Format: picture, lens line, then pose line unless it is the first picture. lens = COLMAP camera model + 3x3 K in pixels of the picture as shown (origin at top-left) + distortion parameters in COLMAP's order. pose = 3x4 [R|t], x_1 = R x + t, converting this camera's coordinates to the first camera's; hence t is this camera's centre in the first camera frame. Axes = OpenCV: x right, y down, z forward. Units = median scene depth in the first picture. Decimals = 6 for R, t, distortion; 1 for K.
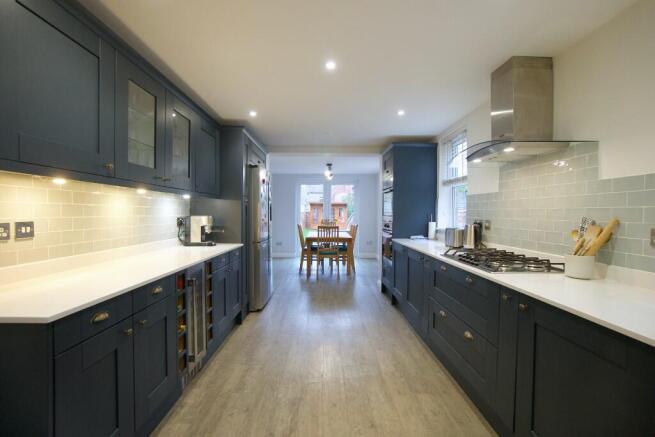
lens RADIAL K [[294.2, 0, 327.1], [0, 294.2, 213.1], [0, 0, 1]] dist [-0.063418, 0.025470]
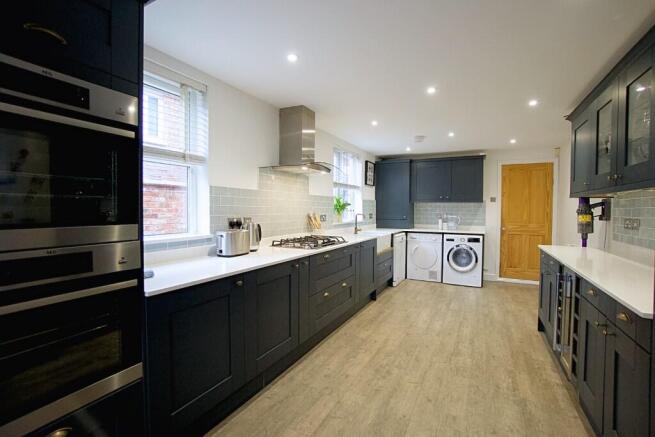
lens RADIAL K [[294.2, 0, 327.1], [0, 294.2, 213.1], [0, 0, 1]] dist [-0.063418, 0.025470]
pose [[-0.875858, -0.017759, 0.482242, -0.195223], [-0.011664, 0.999810, 0.015633, -0.009216], [-0.482427, 0.008067, -0.875899, 2.205907]]
